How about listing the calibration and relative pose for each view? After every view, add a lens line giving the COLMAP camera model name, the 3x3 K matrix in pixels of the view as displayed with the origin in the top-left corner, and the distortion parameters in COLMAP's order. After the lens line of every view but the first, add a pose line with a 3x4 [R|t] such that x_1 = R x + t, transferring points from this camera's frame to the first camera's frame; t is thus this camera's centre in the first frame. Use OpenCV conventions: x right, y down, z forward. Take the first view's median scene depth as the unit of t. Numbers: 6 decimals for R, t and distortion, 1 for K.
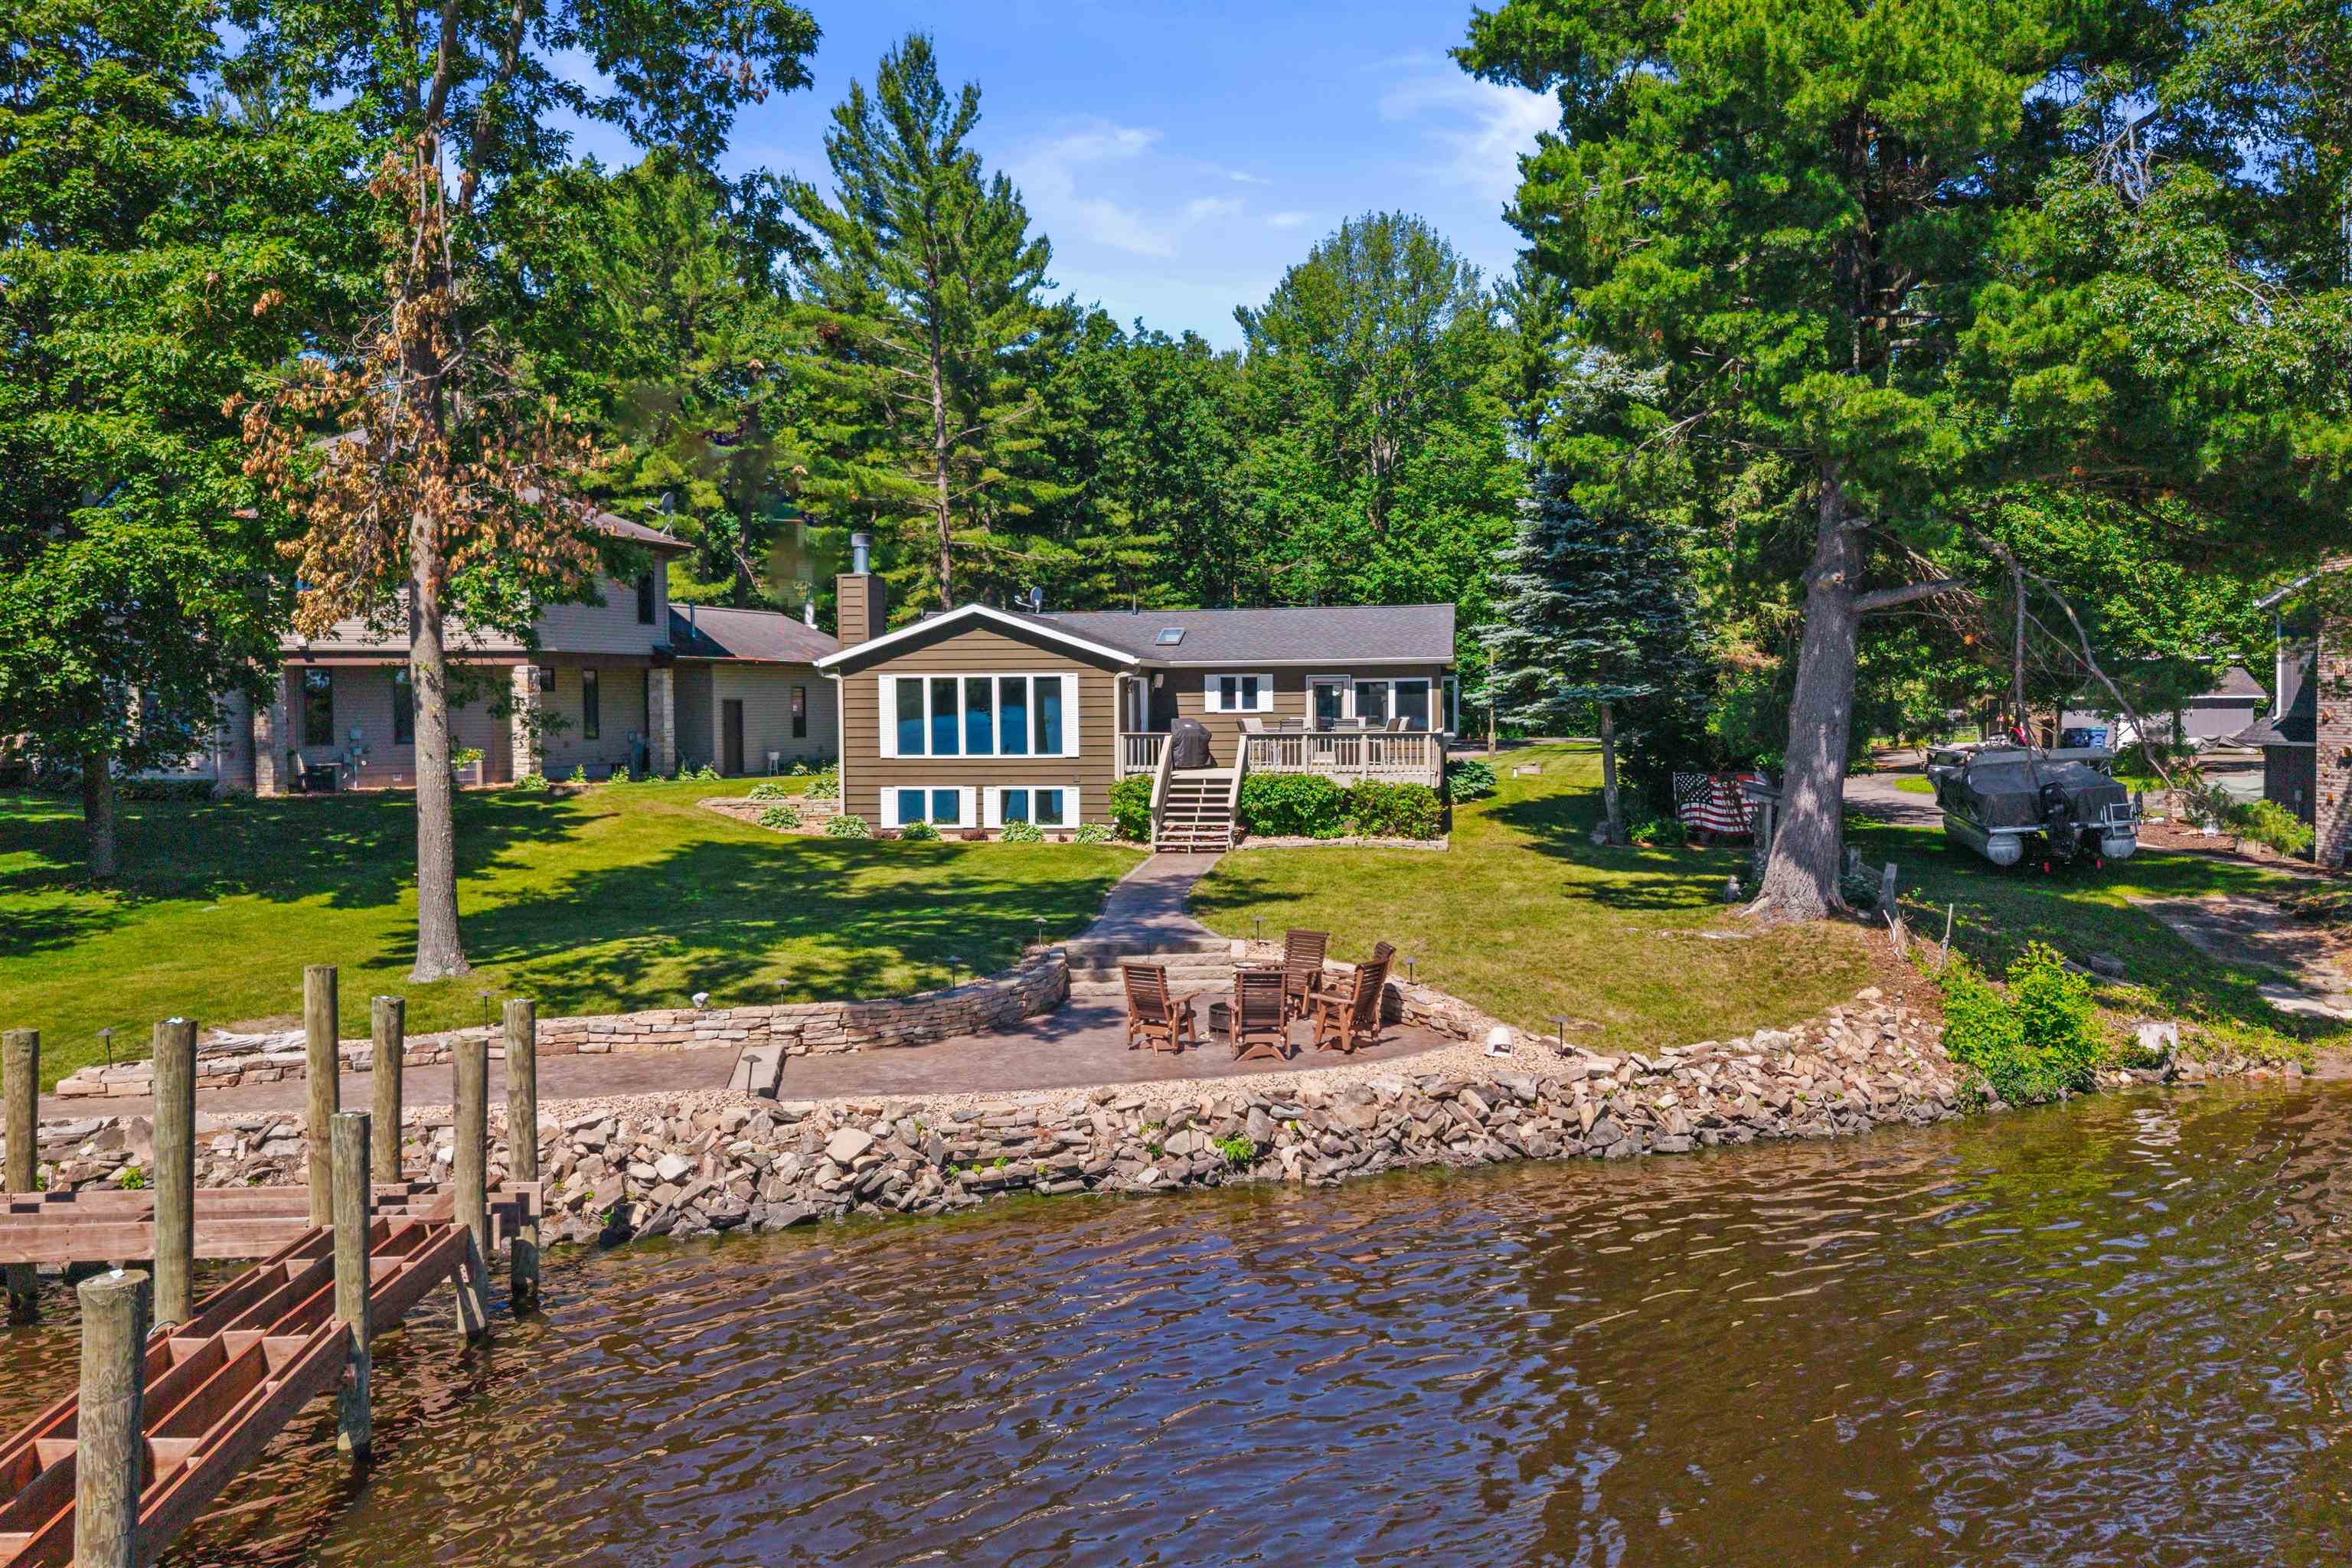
lens RADIAL K [[1826.5, 0, 1217.4], [0, 1826.5, 786.1], [0, 0, 1]] dist [0.078291, -0.002875]
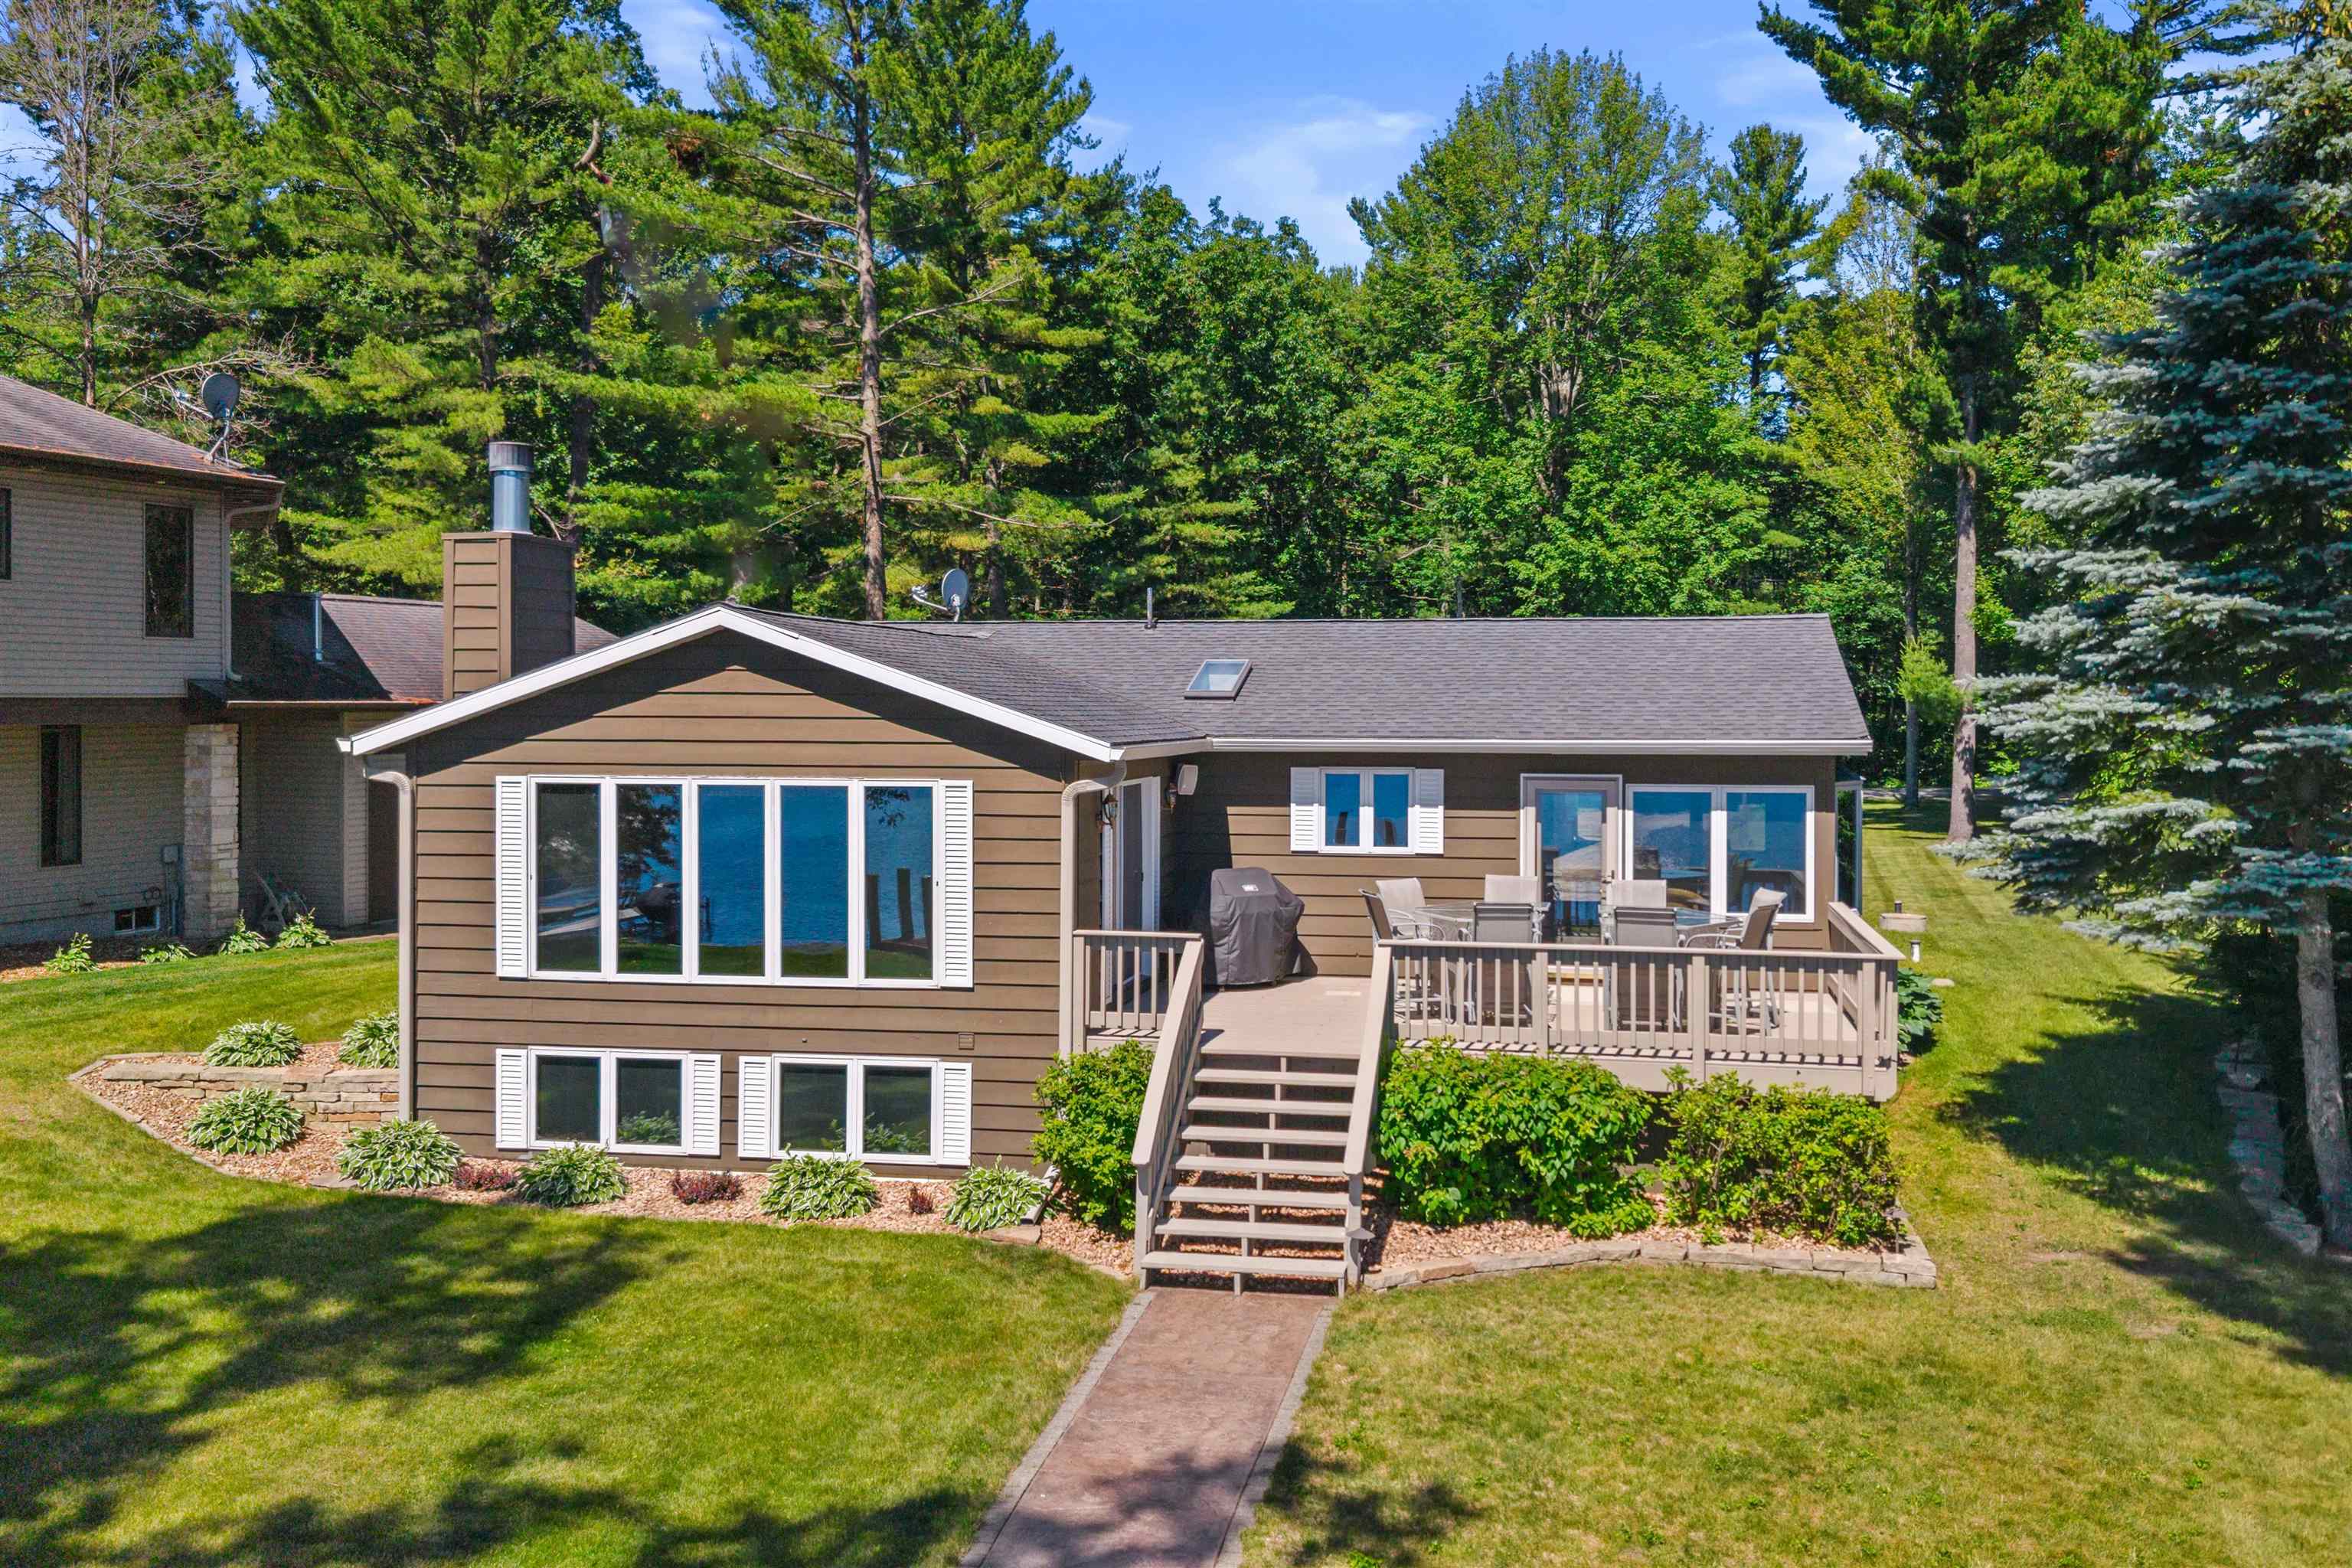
lens RADIAL K [[1889.5, 0, 1263.2], [0, 1889.5, 782.6], [0, 0, 1]] dist [0.018789, -0.010421]
pose [[0.999490, 0.014813, -0.028282, -0.000533], [-0.014825, 0.999890, -0.000192, -0.047273], [0.028276, 0.000612, 0.999600, 0.446229]]
